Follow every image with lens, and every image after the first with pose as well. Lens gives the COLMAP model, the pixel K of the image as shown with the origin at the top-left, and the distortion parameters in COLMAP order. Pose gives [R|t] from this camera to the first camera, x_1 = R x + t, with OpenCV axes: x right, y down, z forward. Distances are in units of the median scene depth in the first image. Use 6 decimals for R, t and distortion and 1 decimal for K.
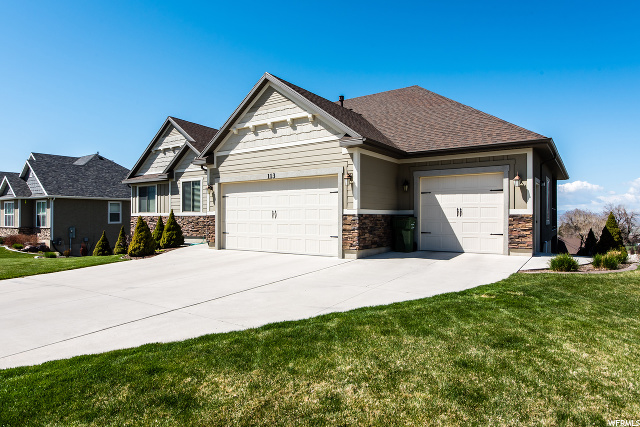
lens RADIAL K [[388.3, 0, 320.0], [0, 388.3, 213.5], [0, 0, 1]] dist [0.000573, 0.000103]
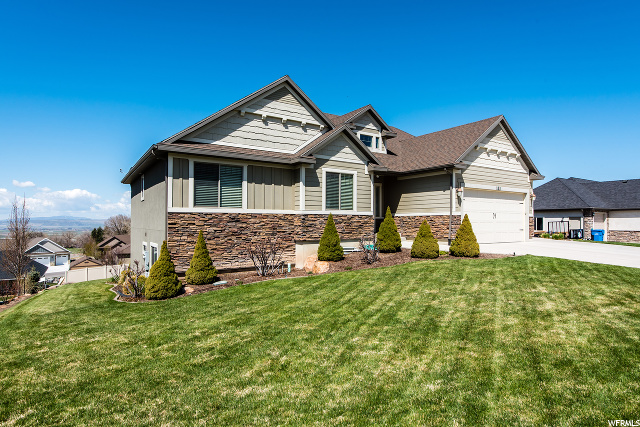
lens RADIAL K [[356.1, 0, 320.0], [0, 356.1, 213.5], [0, 0, 1]] dist [-0.001183, -0.000115]
pose [[0.379729, 0.022027, 0.924835, -1.033861], [-0.014800, 0.999733, -0.017734, 0.017241], [-0.924979, -0.006954, 0.379954, 0.736680]]
